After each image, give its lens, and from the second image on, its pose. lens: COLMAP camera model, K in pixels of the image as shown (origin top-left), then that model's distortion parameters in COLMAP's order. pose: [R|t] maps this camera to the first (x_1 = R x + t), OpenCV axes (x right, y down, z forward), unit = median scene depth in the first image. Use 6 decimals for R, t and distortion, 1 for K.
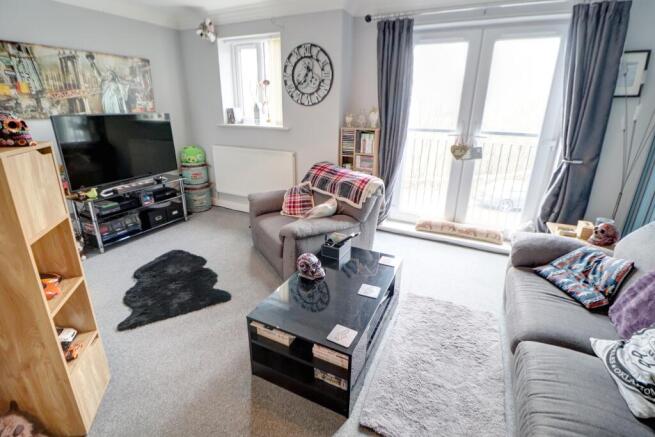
lens RADIAL K [[307.1, 0, 330.5], [0, 307.1, 210.0], [0, 0, 1]] dist [-0.011081, -0.005744]
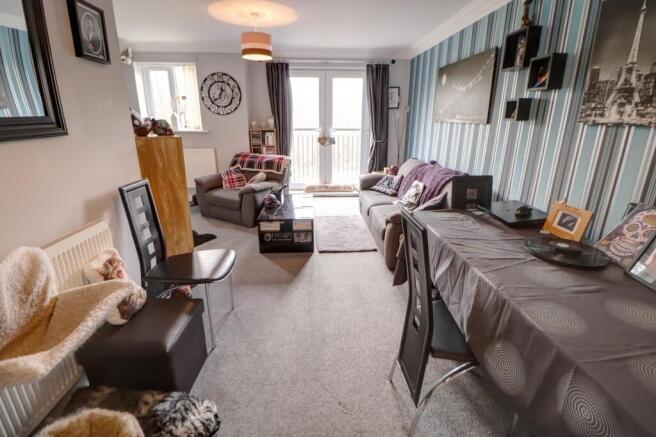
lens RADIAL K [[307.6, 0, 329.8], [0, 307.6, 215.4], [0, 0, 1]] dist [-0.011081, -0.005744]
pose [[0.875306, -0.160817, 0.456046, -0.397385], [0.162568, 0.986052, 0.035692, 0.166789], [-0.455424, 0.042897, 0.889240, -0.524365]]
